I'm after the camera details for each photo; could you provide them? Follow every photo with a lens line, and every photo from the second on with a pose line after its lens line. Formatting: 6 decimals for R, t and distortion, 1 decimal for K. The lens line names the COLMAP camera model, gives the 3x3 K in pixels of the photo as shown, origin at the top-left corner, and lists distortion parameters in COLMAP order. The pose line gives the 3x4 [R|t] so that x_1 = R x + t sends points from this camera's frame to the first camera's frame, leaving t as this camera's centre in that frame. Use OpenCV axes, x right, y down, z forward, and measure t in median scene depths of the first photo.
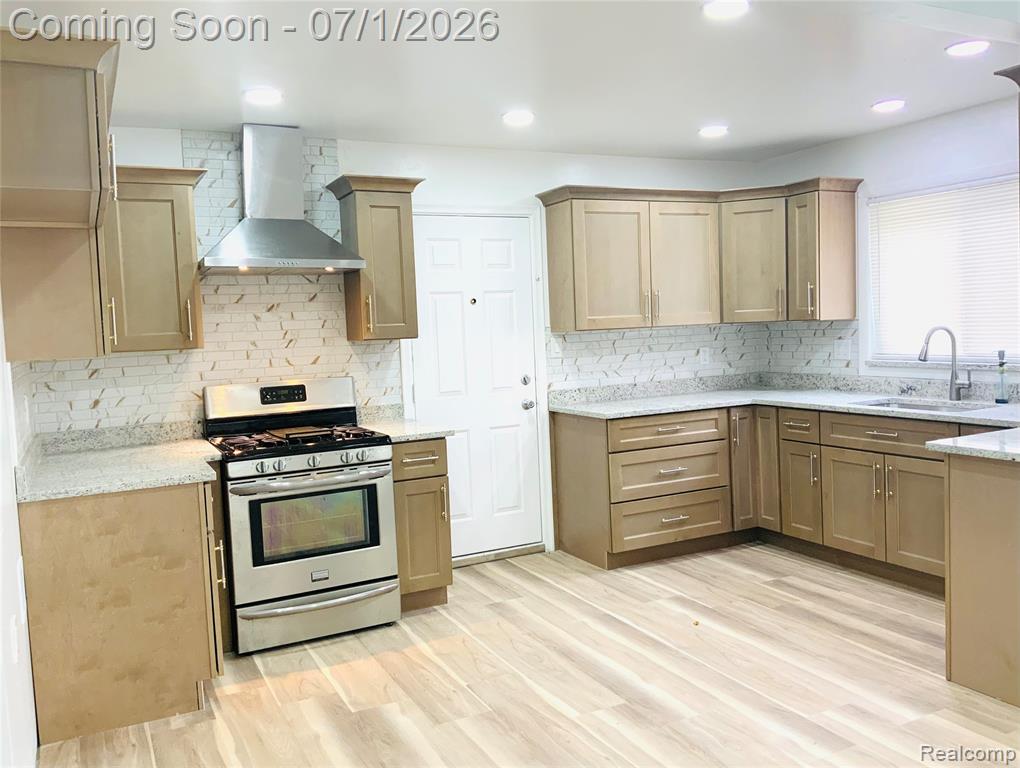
lens RADIAL K [[838.2, 0, 510.0], [0, 838.2, 384.0], [0, 0, 1]] dist [0.107562, -0.233149]
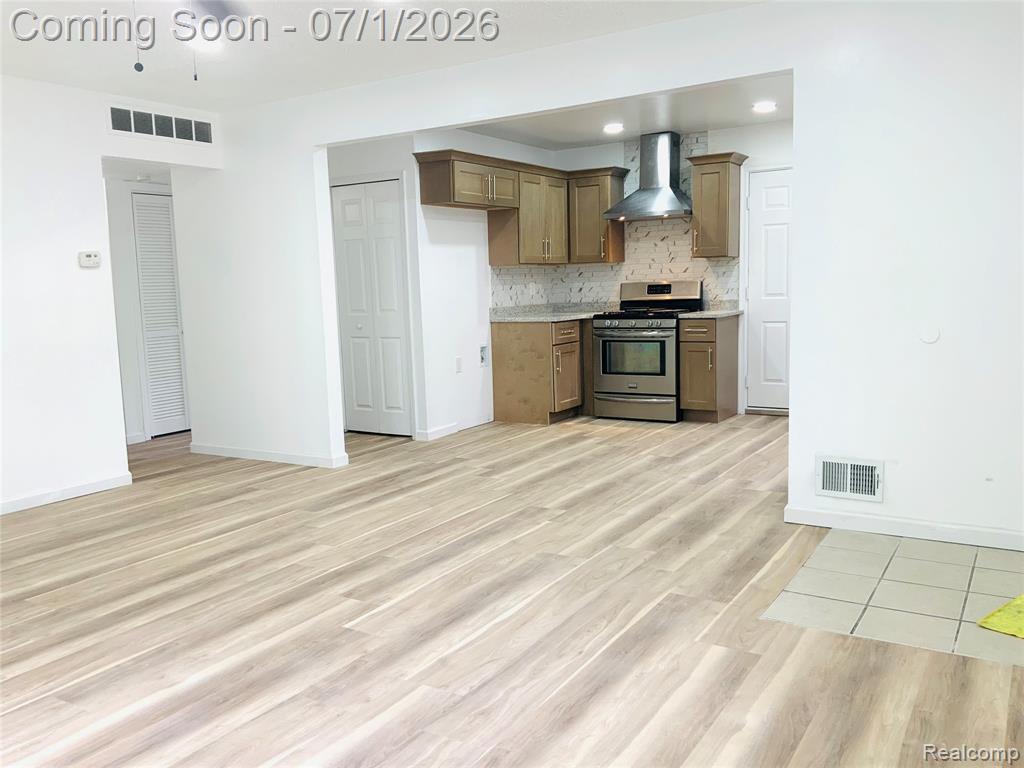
lens RADIAL K [[841.5, 0, 512.0], [0, 841.5, 384.0], [0, 0, 1]] dist [0.107562, -0.233149]
pose [[0.517192, 0.127074, -0.846384, 1.134008], [-0.051544, 0.991746, 0.117402, 0.018066], [0.854316, -0.017093, 0.519473, -0.178881]]
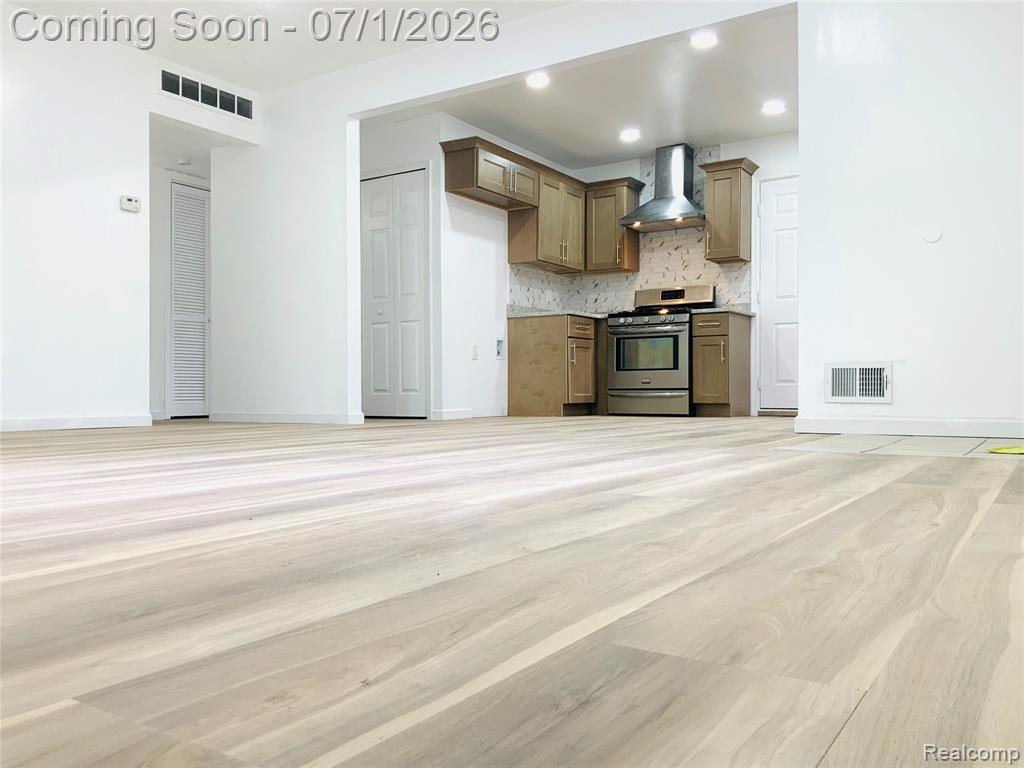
lens RADIAL K [[841.5, 0, 512.0], [0, 841.5, 384.0], [0, 0, 1]] dist [0.107562, -0.233149]
pose [[0.500102, 0.030386, -0.865433, 1.176457], [-0.080006, 0.996731, -0.011237, 0.261656], [0.862263, 0.074859, 0.500898, -0.186175]]
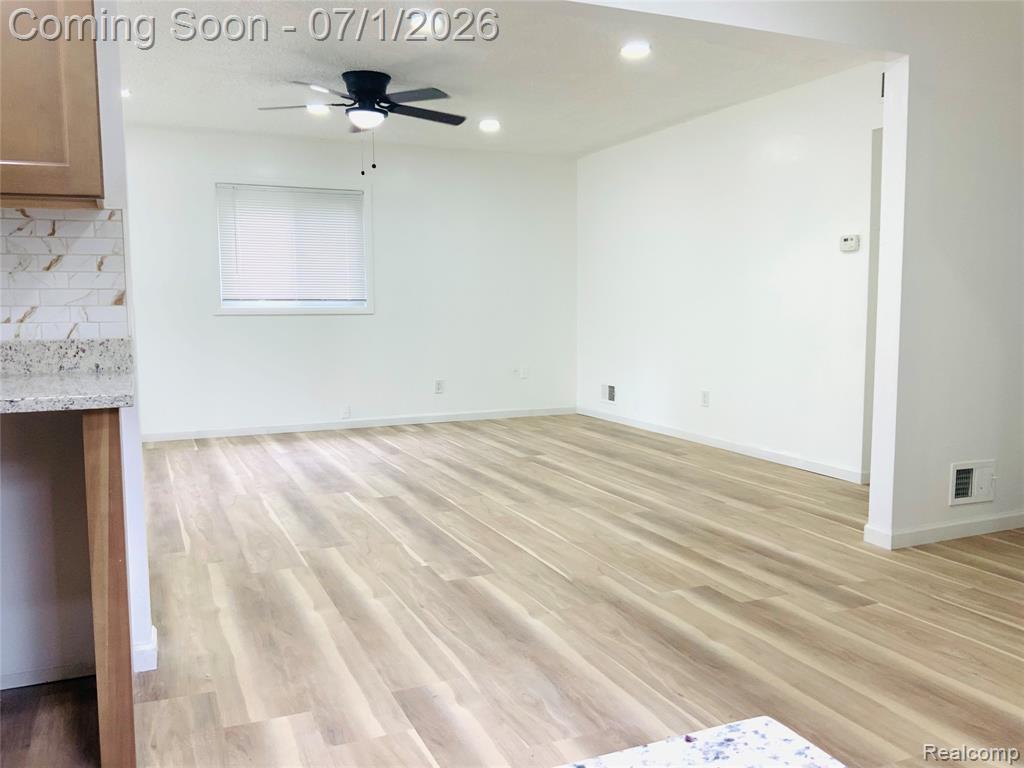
lens RADIAL K [[841.5, 0, 512.0], [0, 841.5, 384.0], [0, 0, 1]] dist [0.107562, -0.233149]
pose [[-0.997531, 0.041816, 0.056429, 0.150273], [0.050914, 0.983977, 0.170873, -0.019881], [-0.048380, 0.173324, -0.983676, 1.215387]]
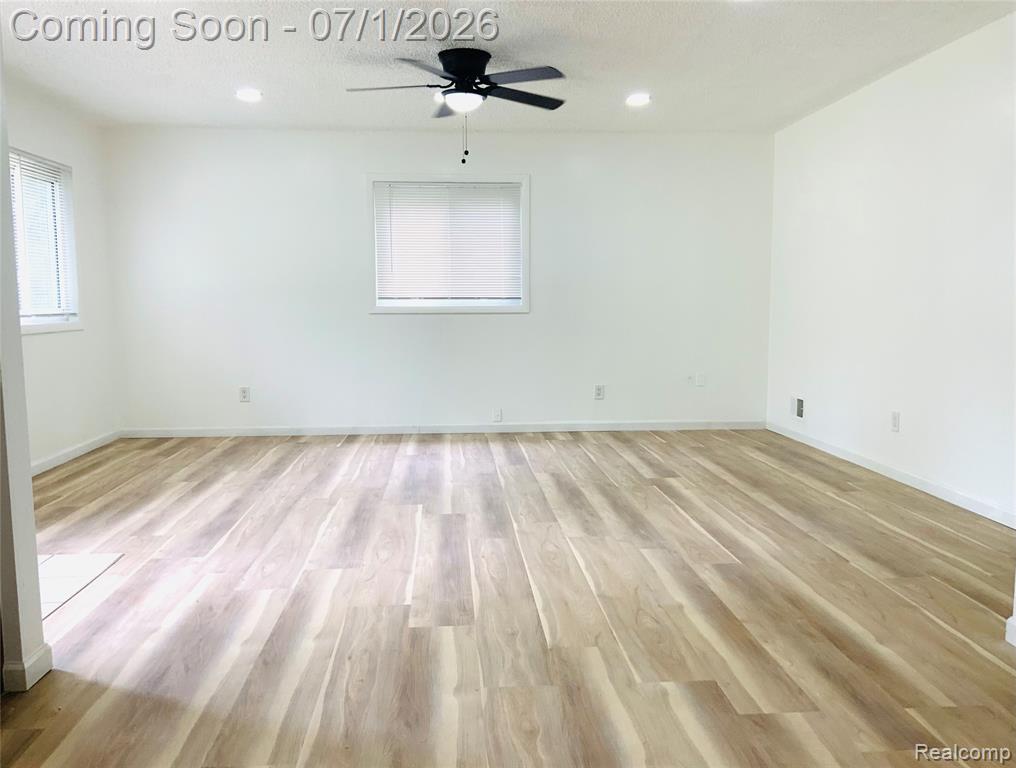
lens RADIAL K [[842.9, 0, 508.0], [0, 842.9, 384.0], [0, 0, 1]] dist [0.072165, -0.134020]
pose [[-0.921189, 0.004892, 0.389085, -0.082086], [0.070021, 0.985682, 0.153386, 0.003237], [-0.382764, 0.168541, -0.908342, 1.018498]]
